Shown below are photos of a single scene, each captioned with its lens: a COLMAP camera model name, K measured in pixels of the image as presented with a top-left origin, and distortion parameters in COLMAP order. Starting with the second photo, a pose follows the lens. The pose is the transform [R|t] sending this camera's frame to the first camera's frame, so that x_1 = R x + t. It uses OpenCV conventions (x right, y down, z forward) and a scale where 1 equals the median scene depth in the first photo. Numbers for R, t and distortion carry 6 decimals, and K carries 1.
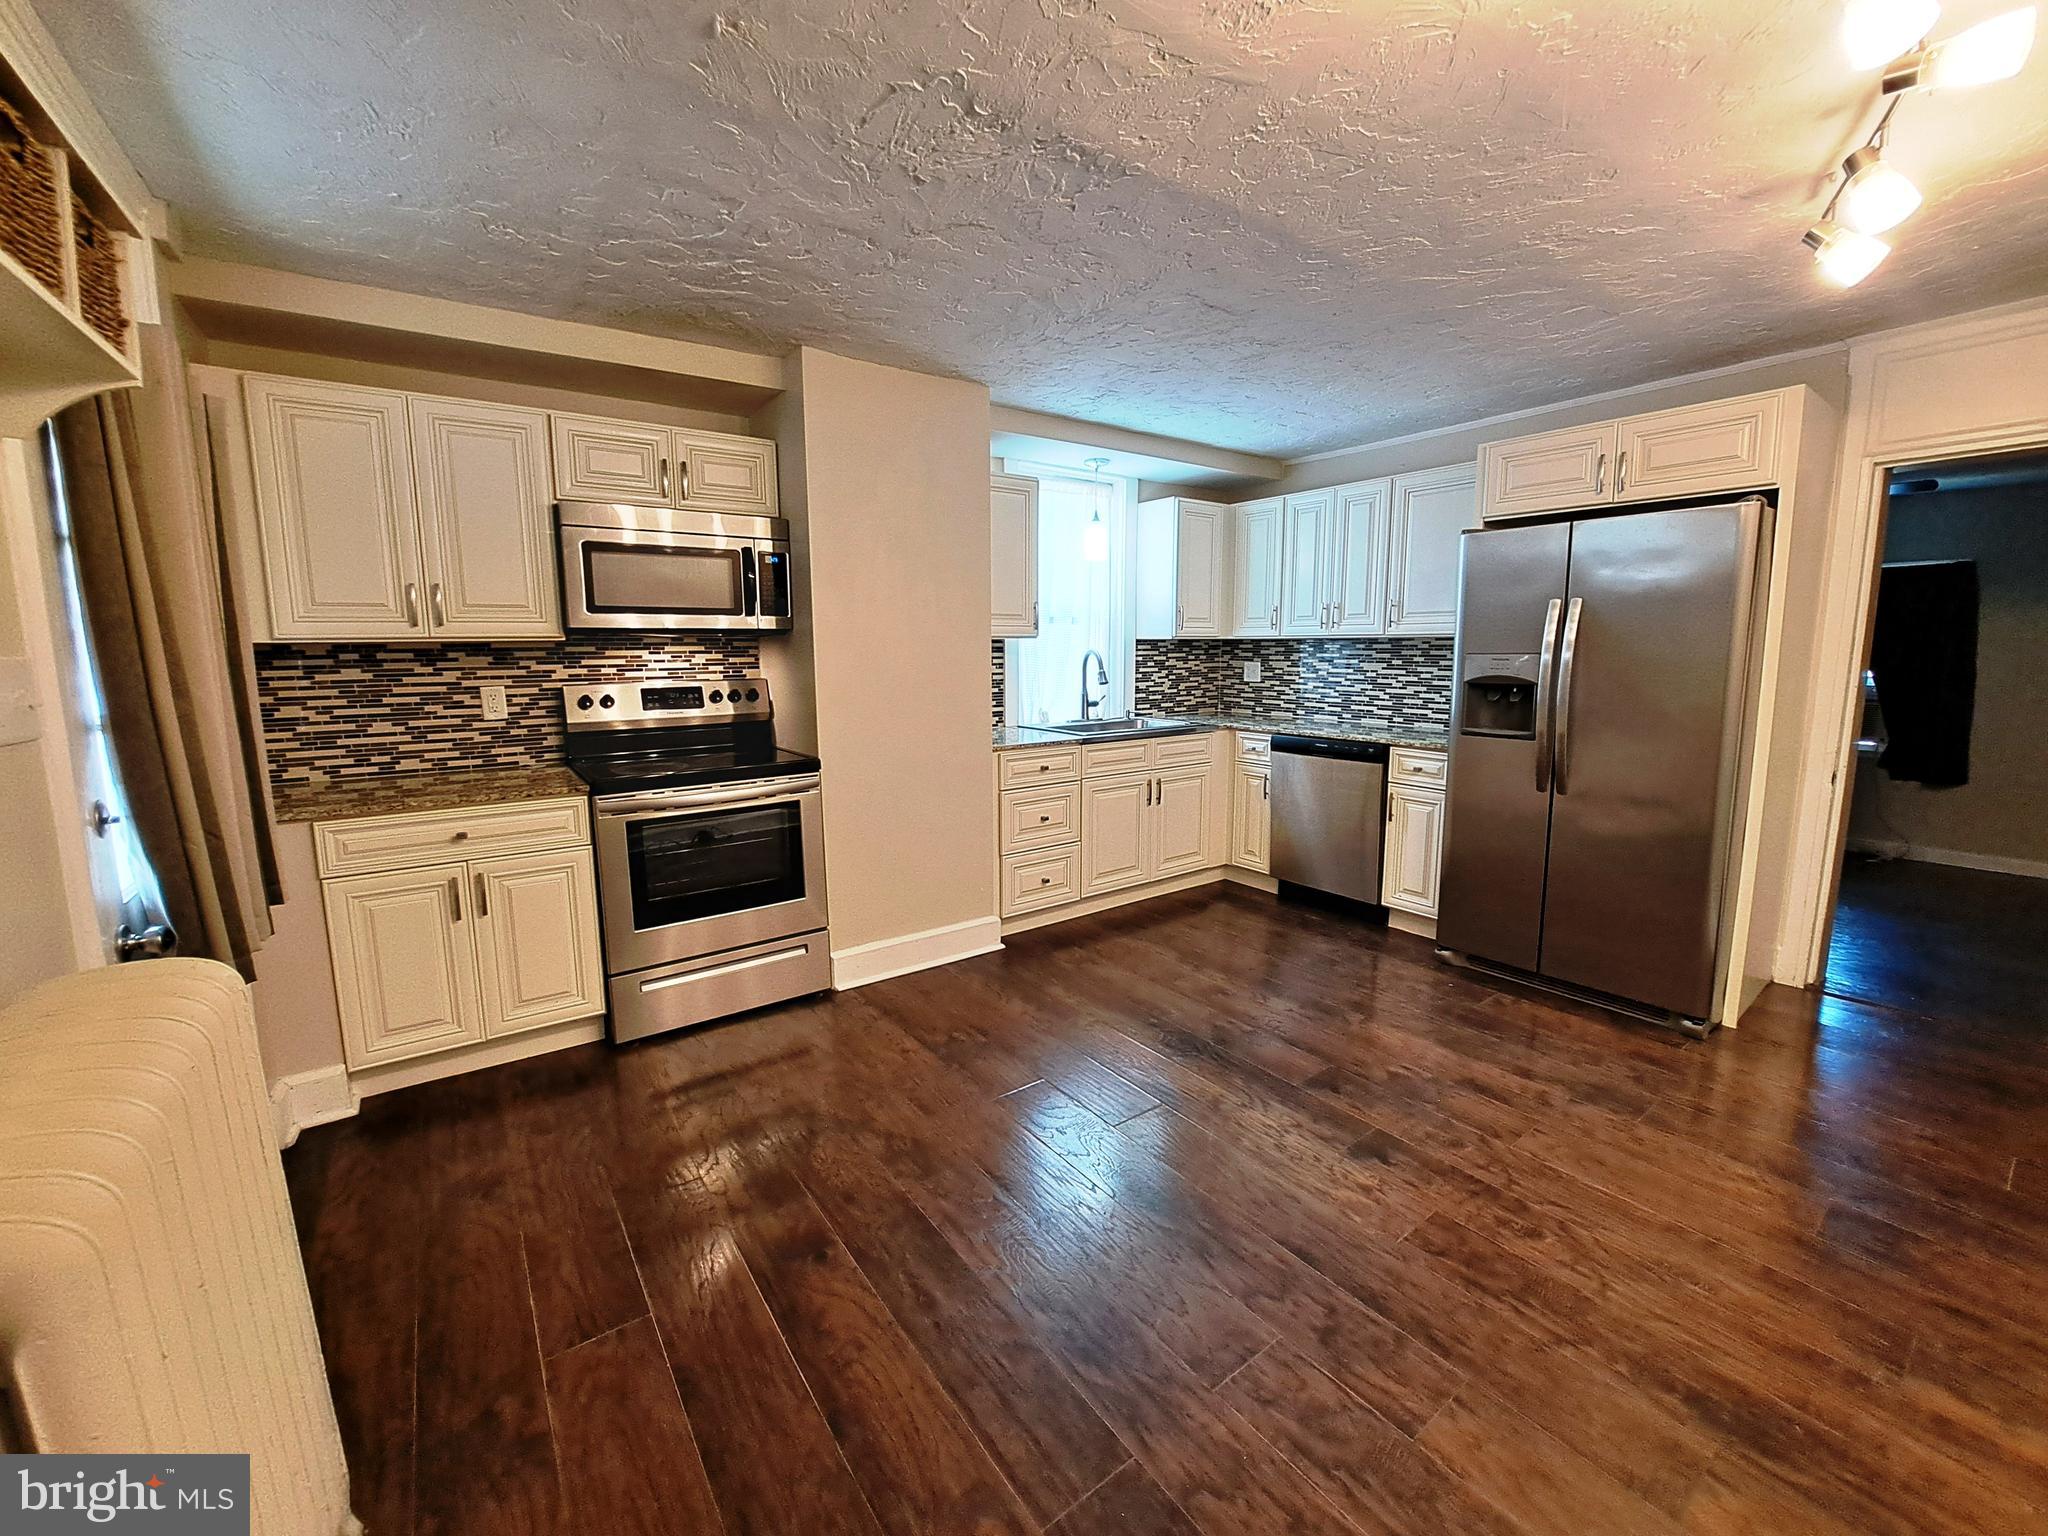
lens RADIAL K [[809.2, 0, 1029.5], [0, 809.2, 758.0], [0, 0, 1]] dist [-0.018503, 0.000662]
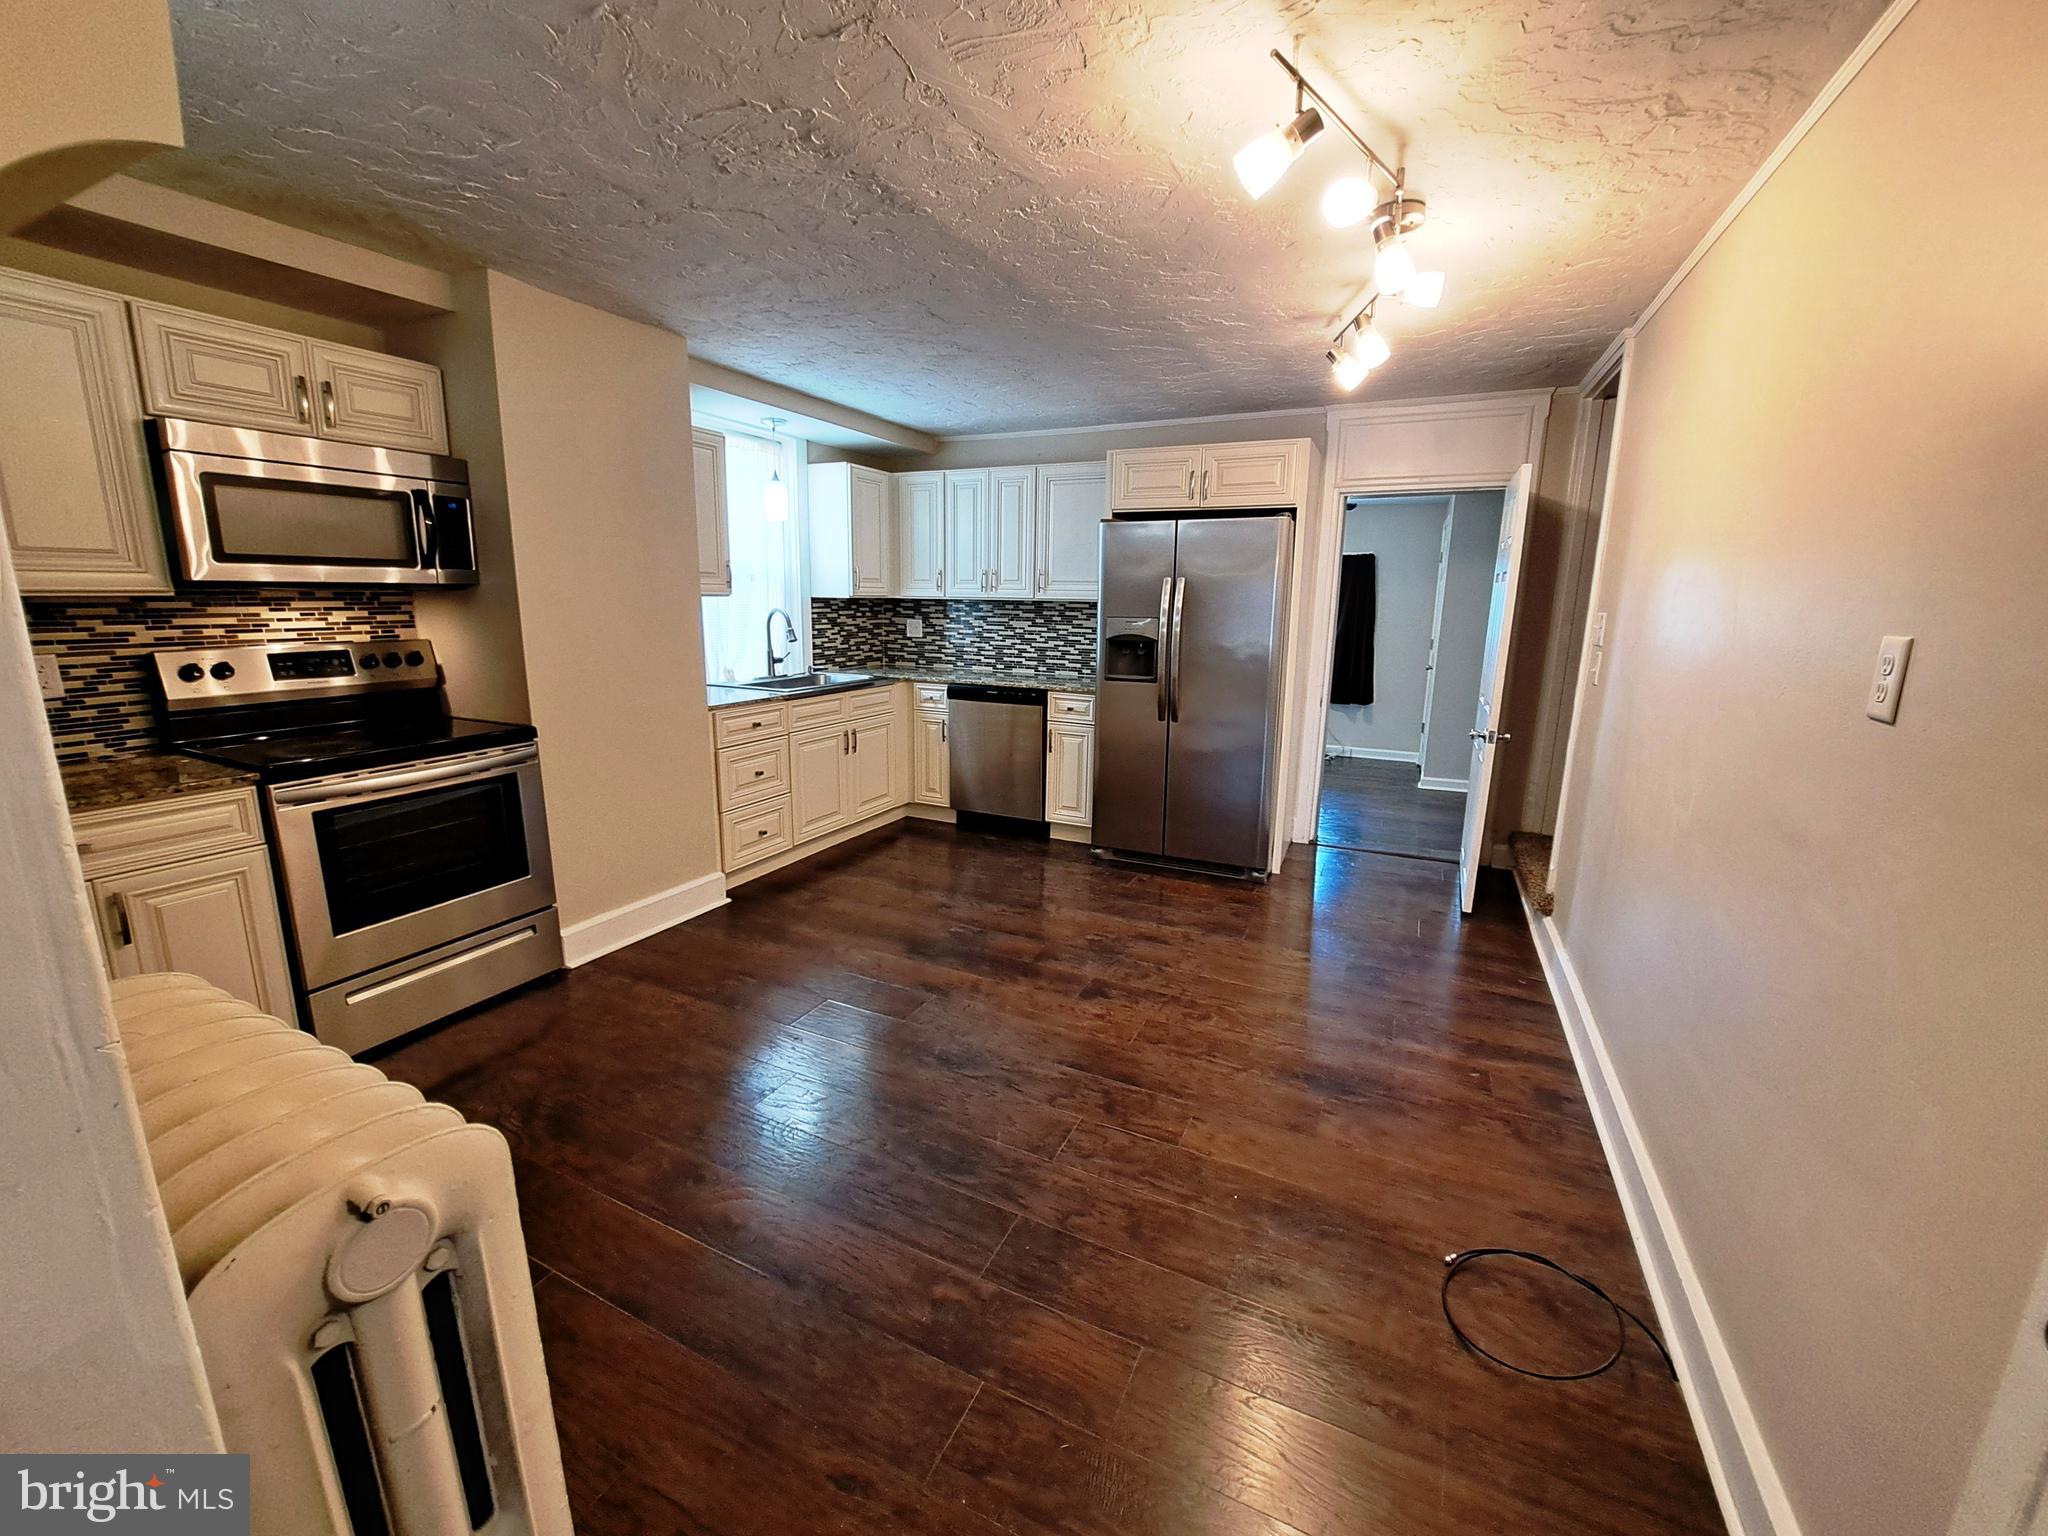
lens RADIAL K [[809.2, 0, 1025.2], [0, 809.2, 758.2], [0, 0, 1]] dist [-0.018503, 0.000662]
pose [[0.881173, -0.073732, 0.467009, -0.204459], [0.045201, 0.996378, 0.072023, -0.004114], [-0.470628, -0.042355, 0.881315, -0.089336]]
